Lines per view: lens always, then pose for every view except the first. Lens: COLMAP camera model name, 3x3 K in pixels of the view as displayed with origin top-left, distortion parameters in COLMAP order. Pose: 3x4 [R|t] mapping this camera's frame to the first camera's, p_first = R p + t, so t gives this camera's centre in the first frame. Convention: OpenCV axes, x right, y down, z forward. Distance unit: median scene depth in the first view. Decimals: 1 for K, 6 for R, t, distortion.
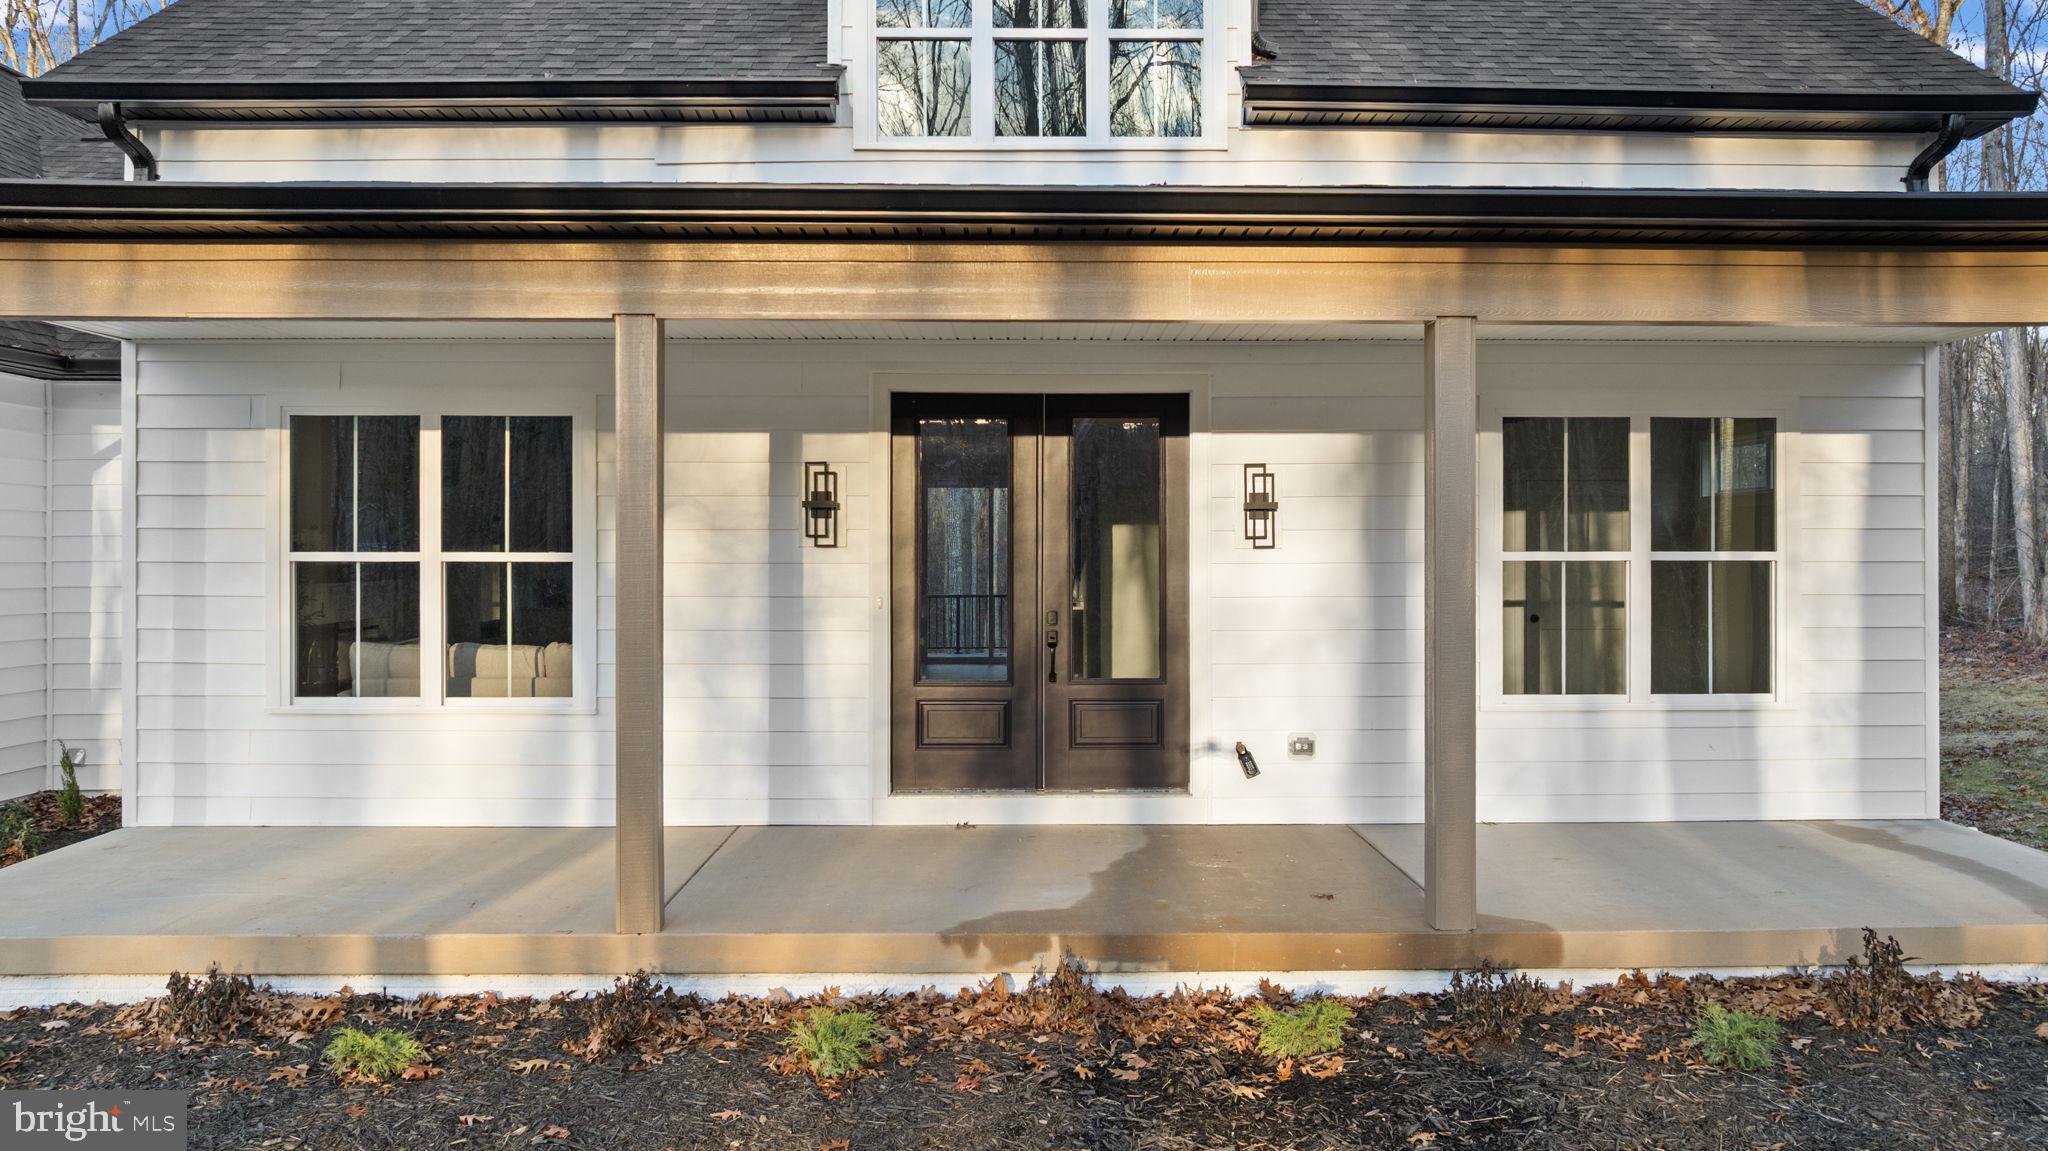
lens RADIAL K [[1519.9, 0, 1028.2], [0, 1519.9, 512.9], [0, 0, 1]] dist [0.000404, 0.000550]
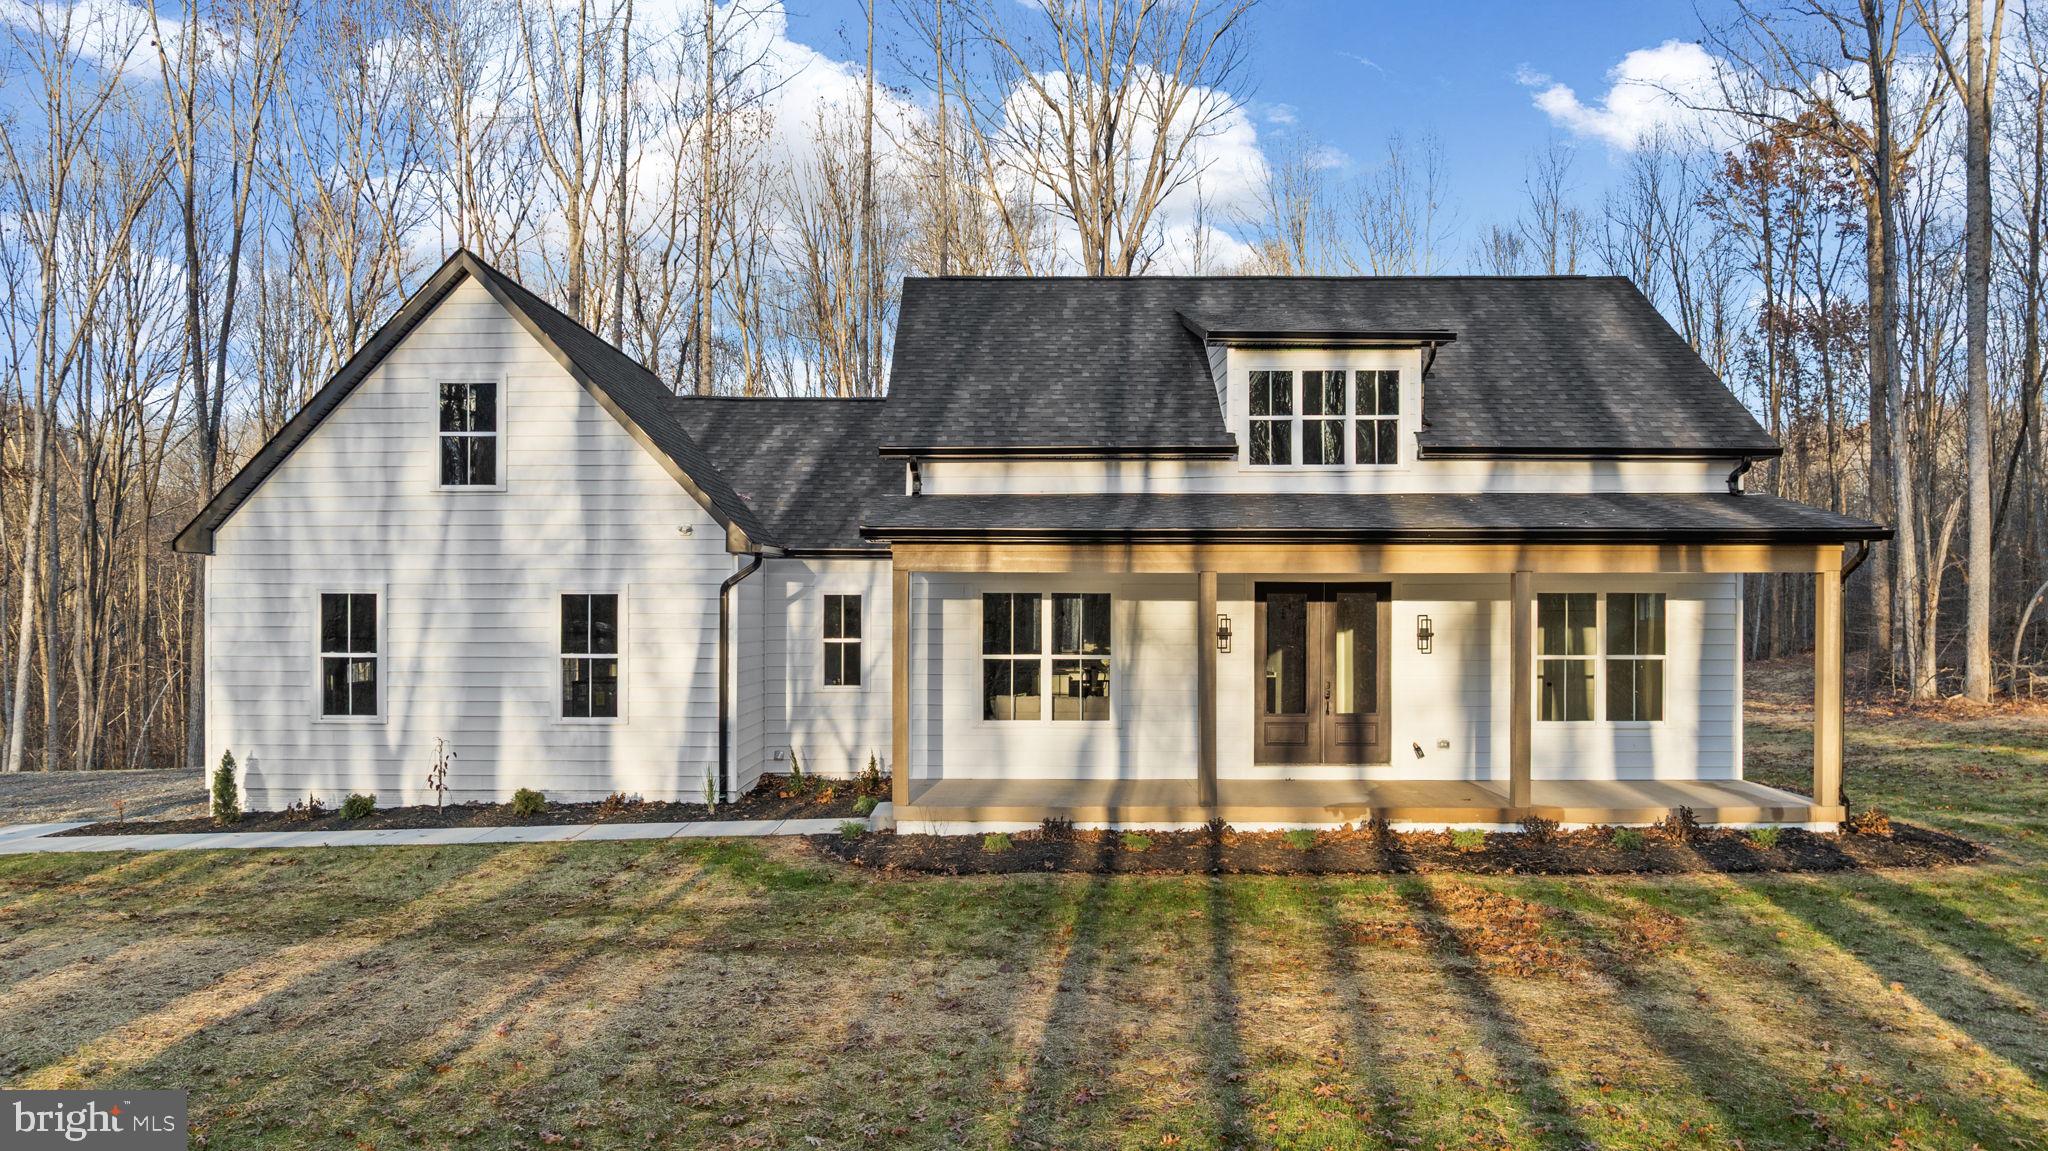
lens RADIAL K [[1410.8, 0, 1017.2], [0, 1410.8, 592.7], [0, 0, 1]] dist [-0.000898, 0.001188]
pose [[0.999569, 0.001952, -0.029290, -0.371908], [-0.001678, 0.999954, 0.009402, -0.082712], [0.029307, -0.009349, 0.999527, -1.038406]]
